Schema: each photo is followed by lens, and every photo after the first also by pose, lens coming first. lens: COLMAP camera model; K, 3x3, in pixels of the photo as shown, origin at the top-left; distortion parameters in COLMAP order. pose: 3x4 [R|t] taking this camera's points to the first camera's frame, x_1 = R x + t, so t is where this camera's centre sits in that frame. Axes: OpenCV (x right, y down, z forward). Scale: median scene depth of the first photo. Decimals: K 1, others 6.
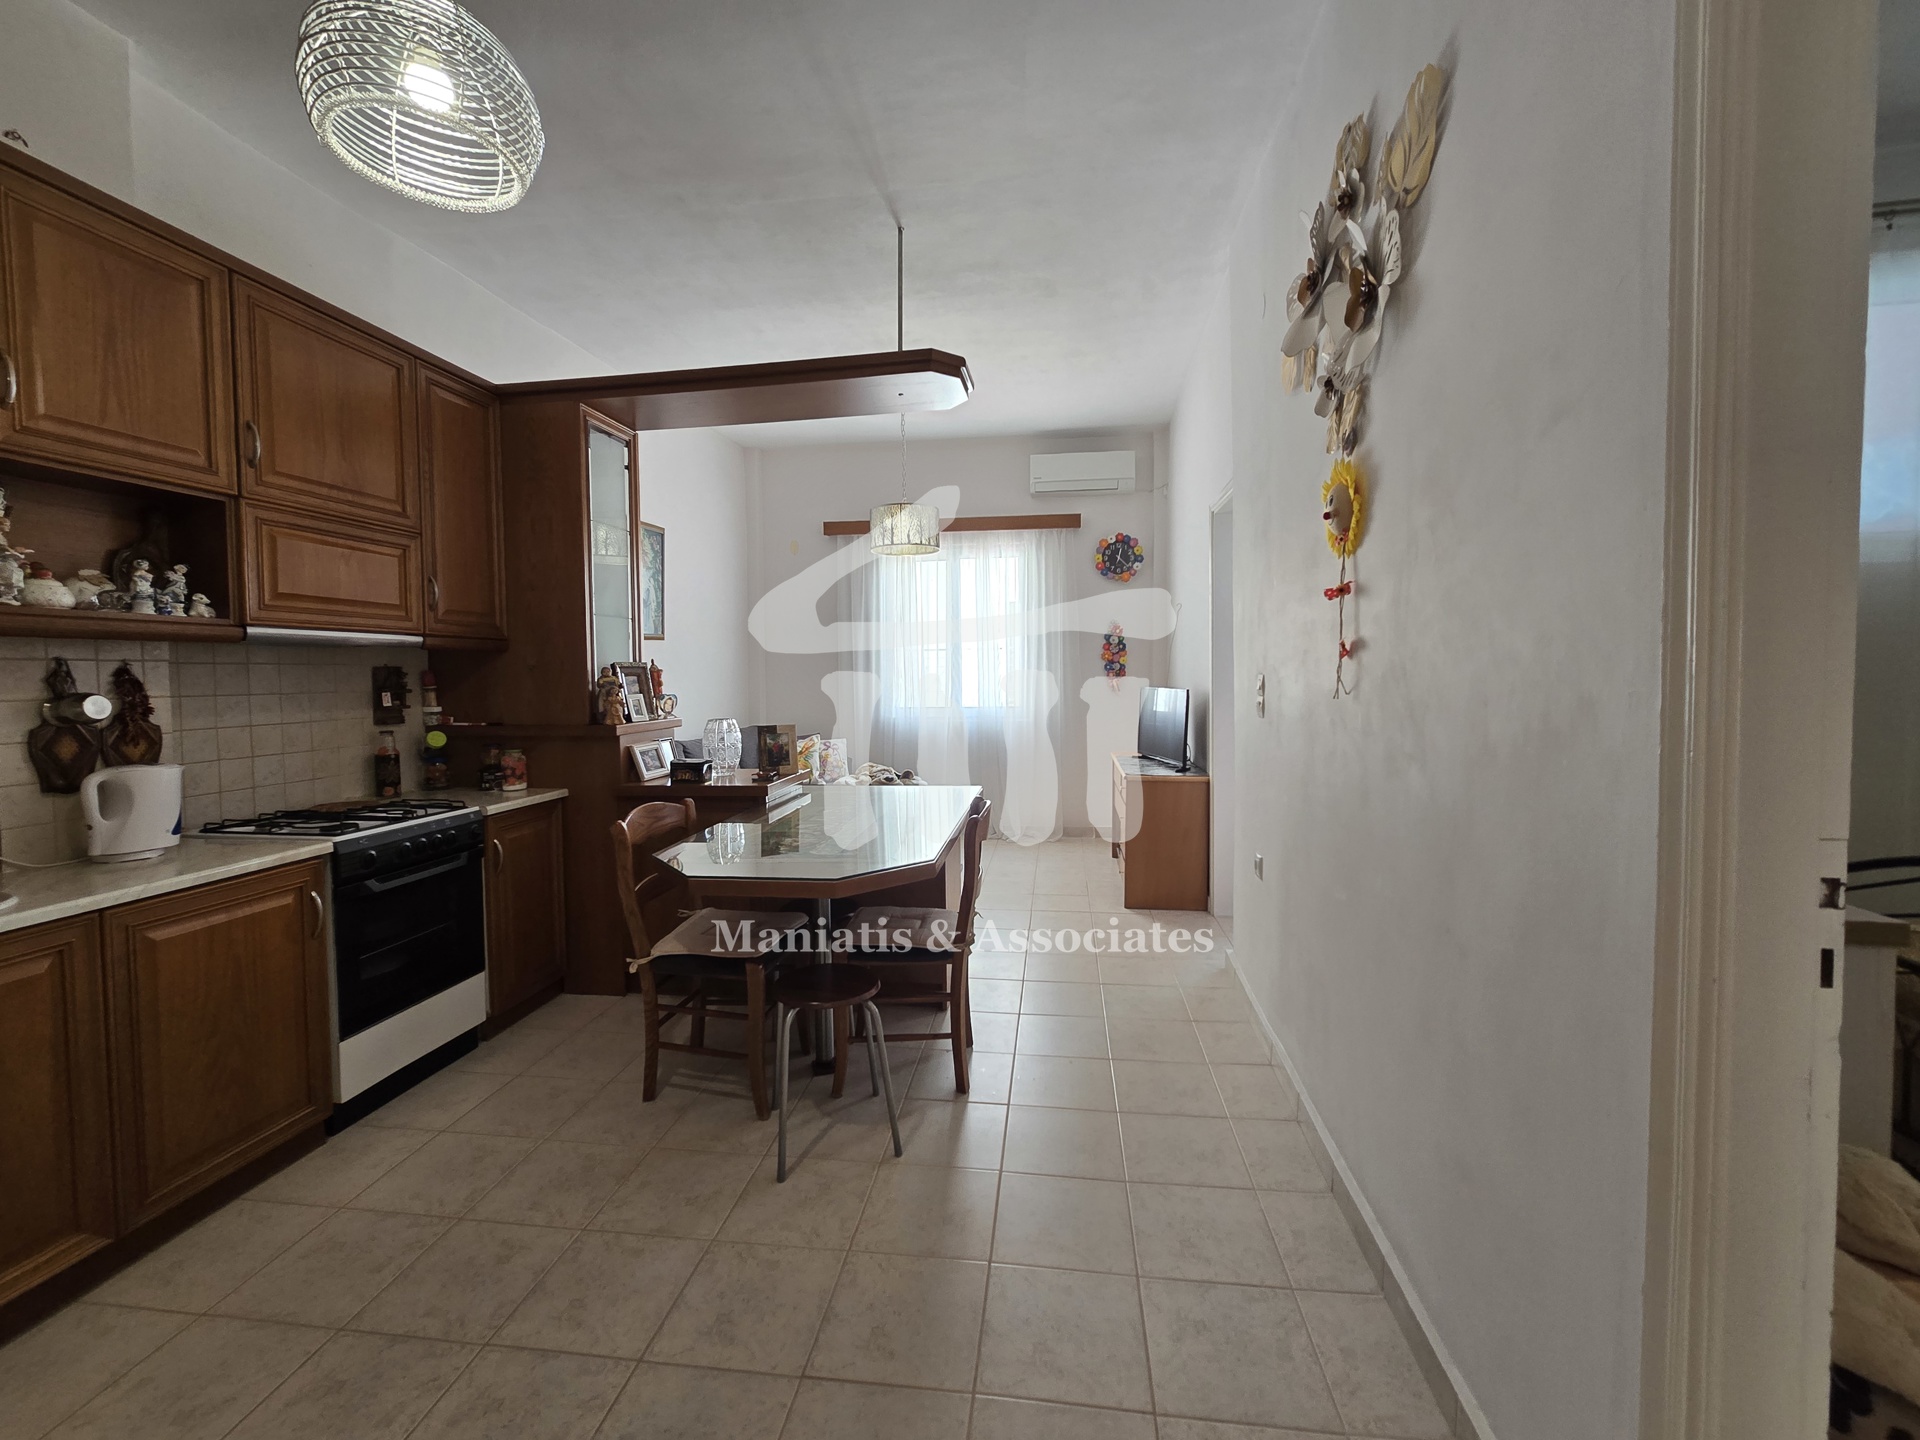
lens RADIAL K [[792.1, 0, 920.0], [0, 792.1, 692.3], [0, 0, 1]] dist [-0.004309, 0.000811]
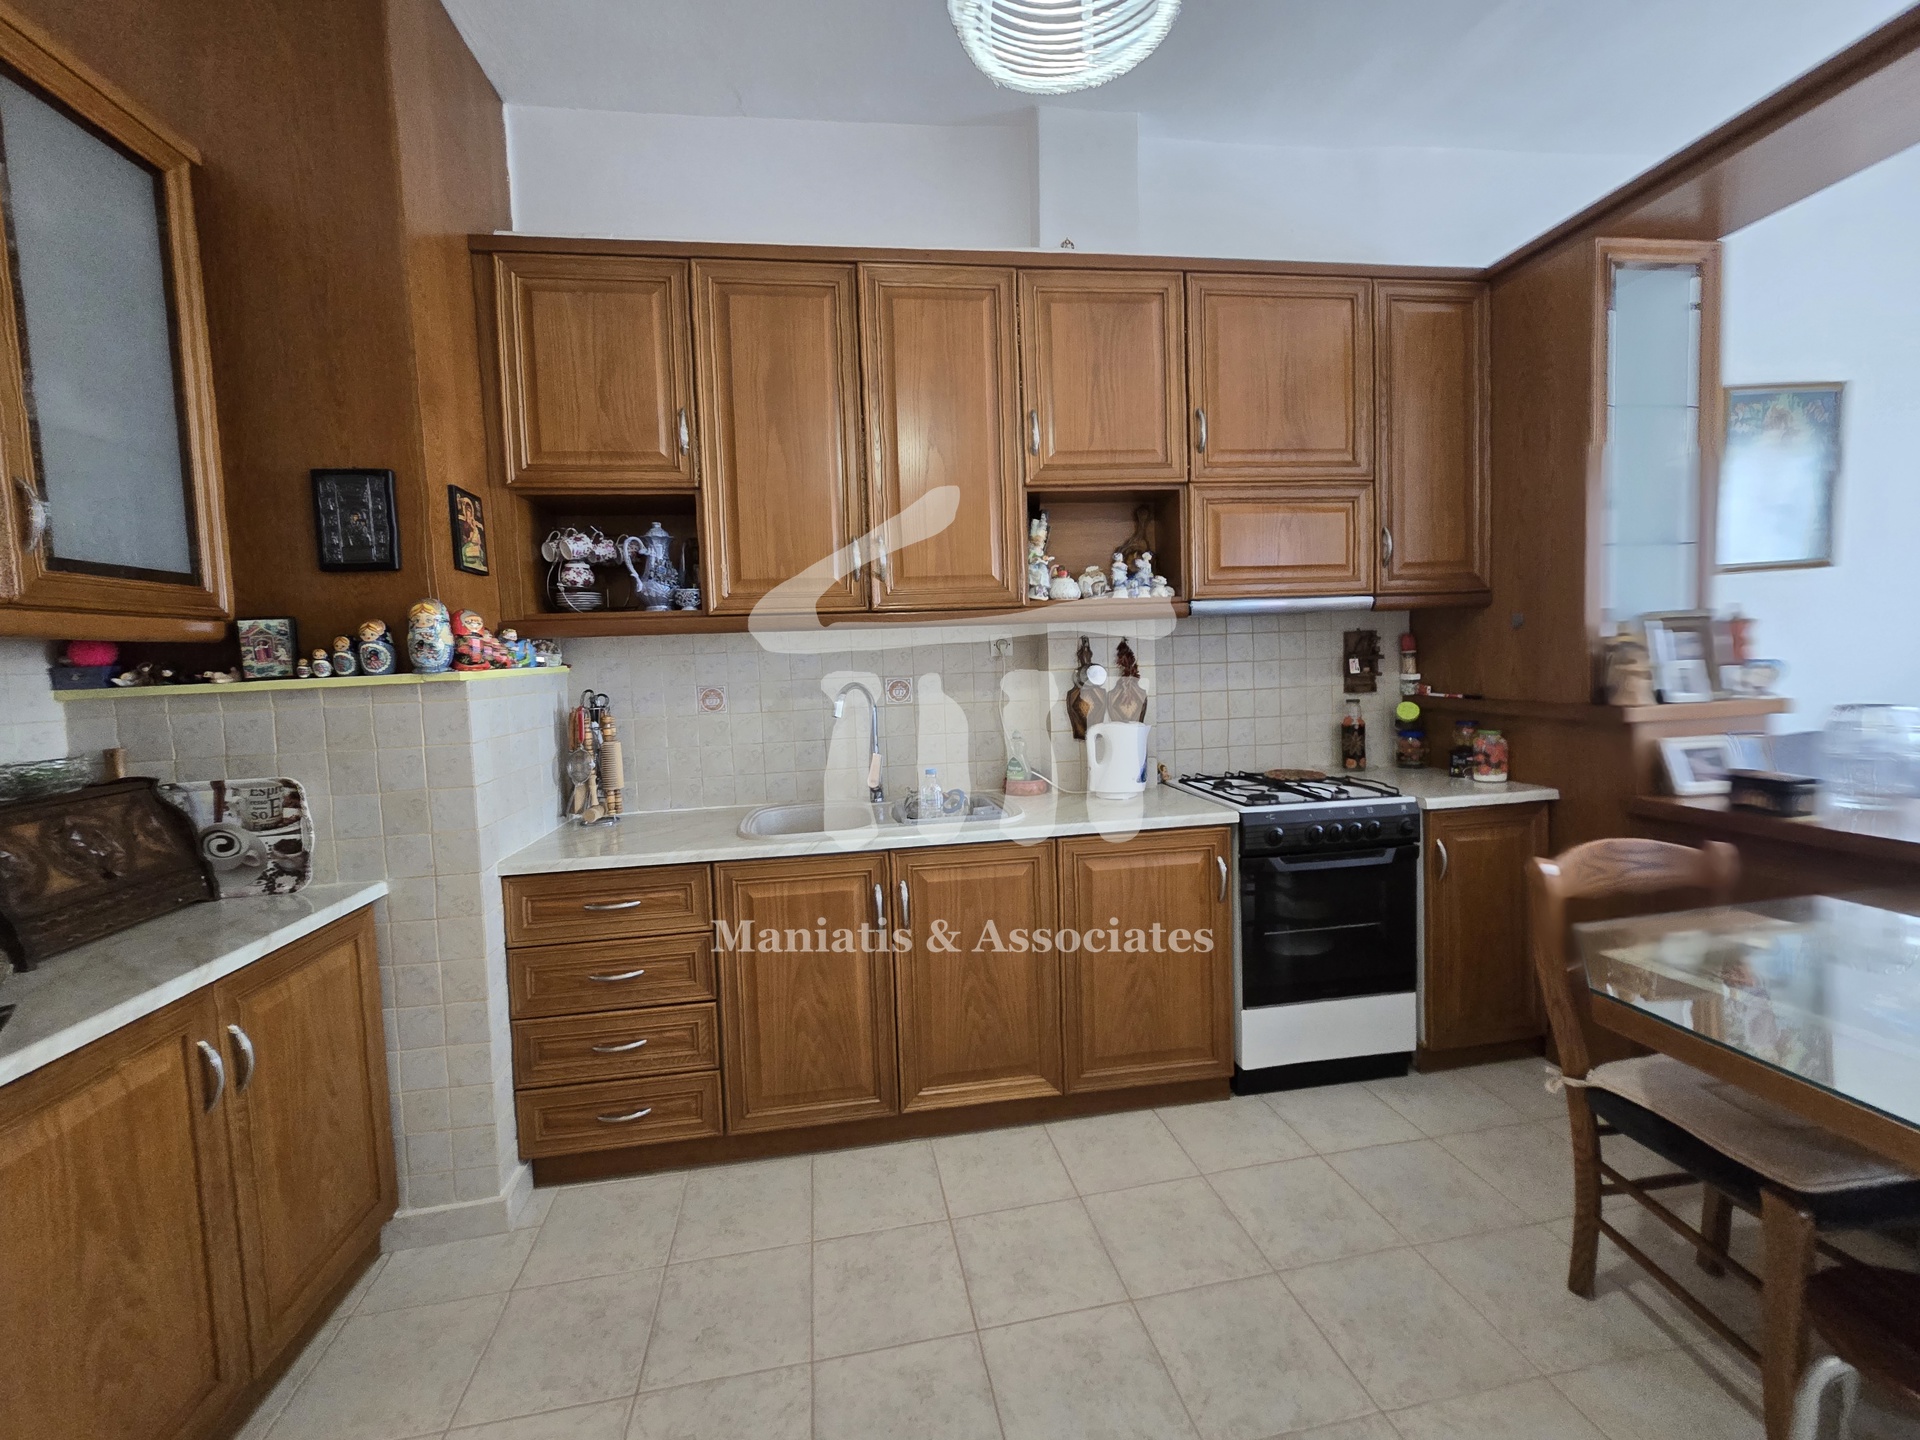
lens RADIAL K [[792.1, 0, 919.4], [0, 792.1, 703.7], [0, 0, 1]] dist [-0.004309, 0.000811]
pose [[0.332244, 0.050453, -0.941843, 0.047849], [0.013699, 0.998205, 0.058305, -0.009601], [0.943094, -0.032274, 0.330956, 0.225378]]
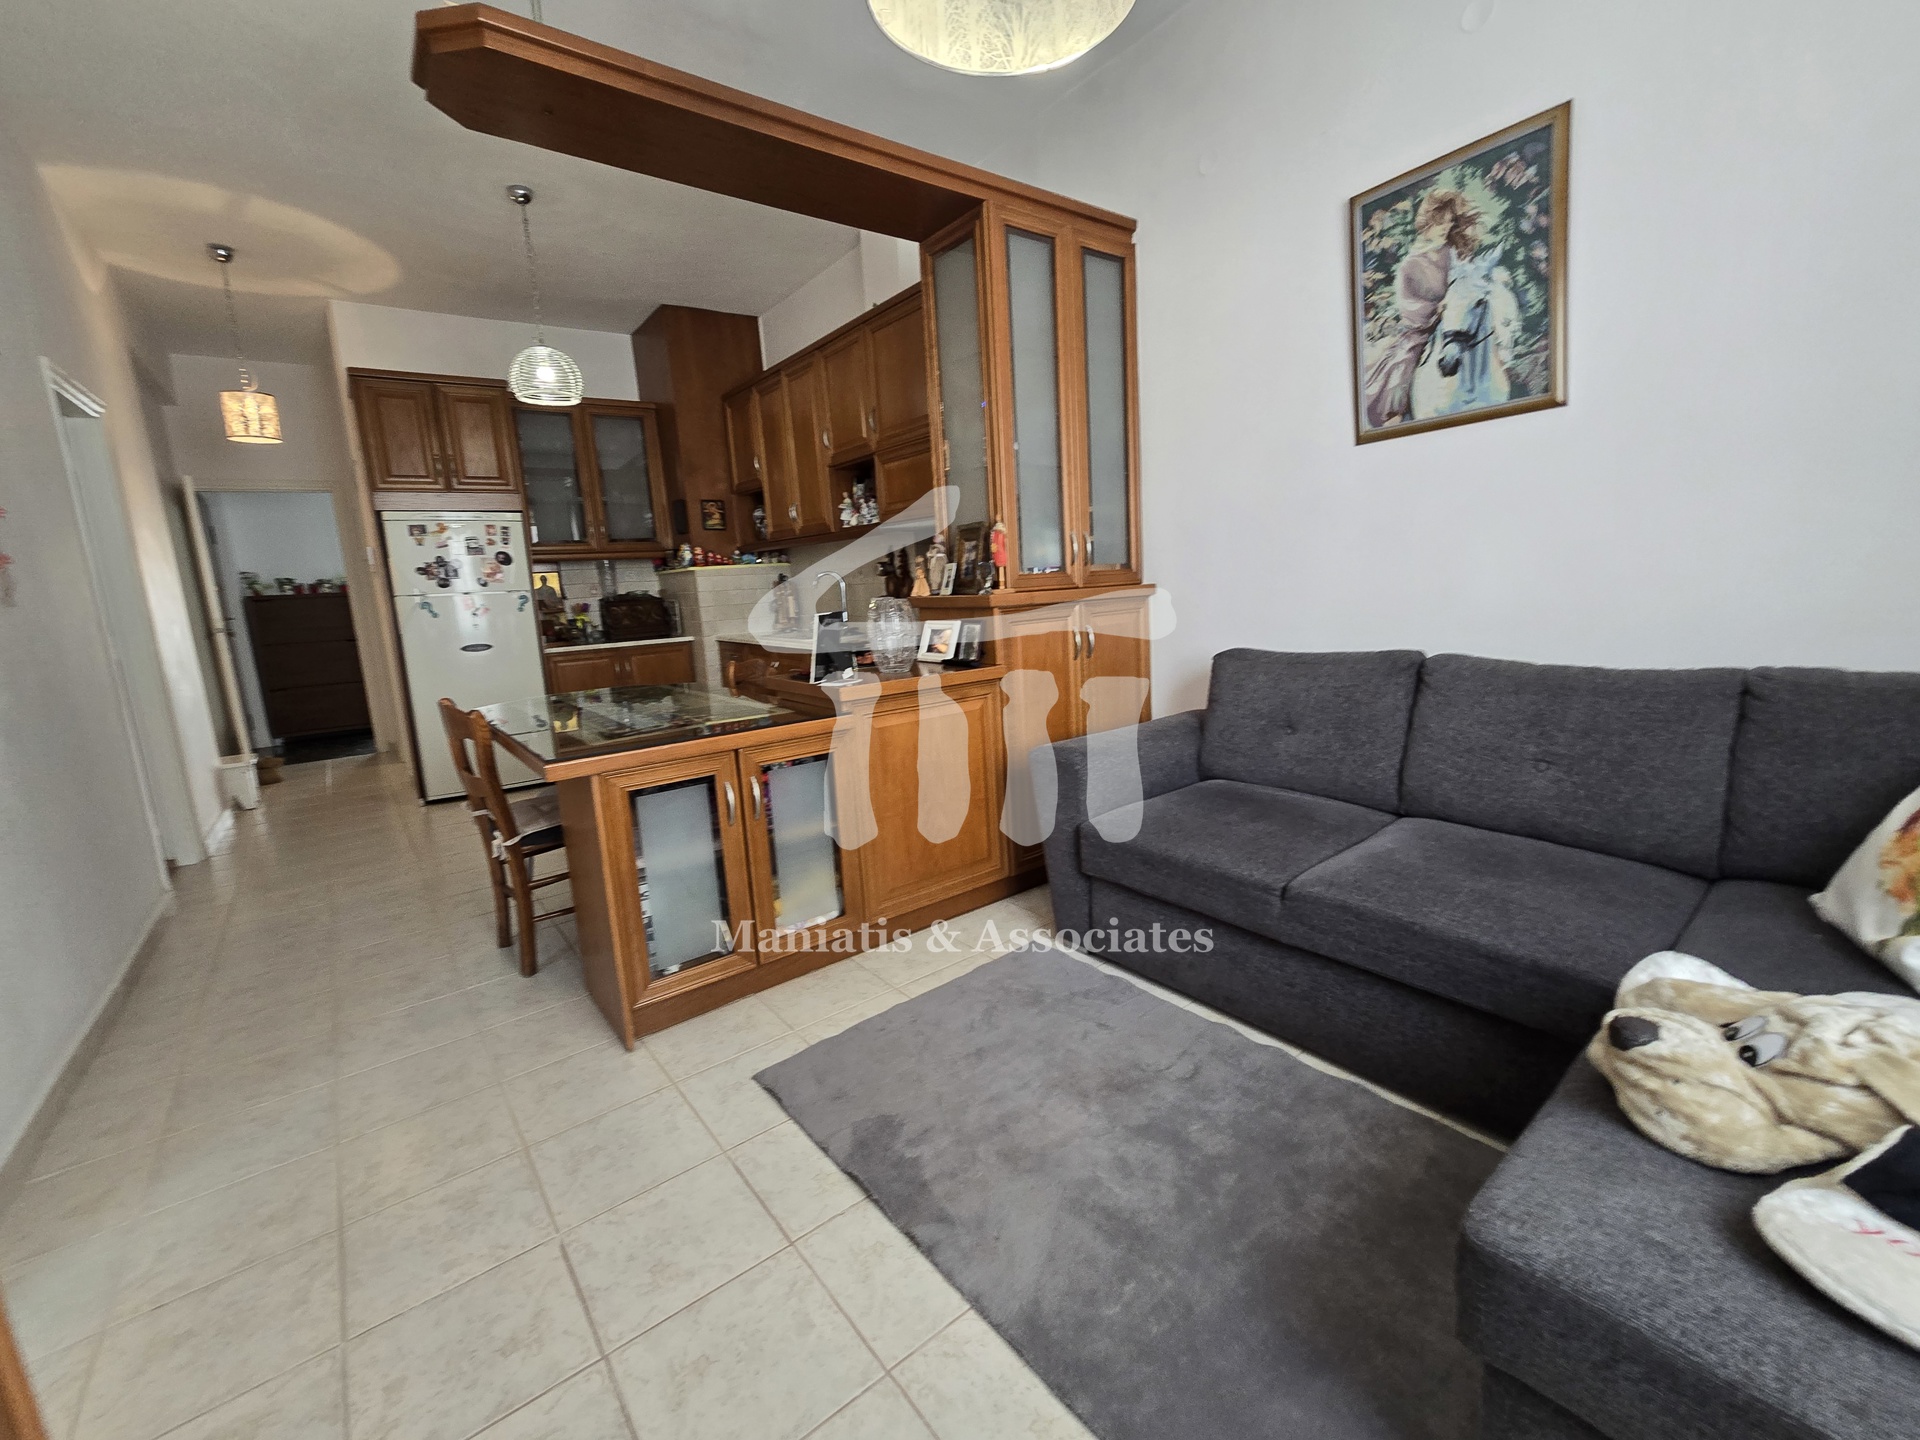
lens RADIAL K [[792.1, 0, 978.2], [0, 792.1, 703.6], [0, 0, 1]] dist [-0.004309, 0.000811]
pose [[-0.646748, 0.170147, -0.743483, 0.373511], [0.042306, 0.981301, 0.187771, -0.009492], [0.761529, 0.089987, -0.641853, 2.020997]]
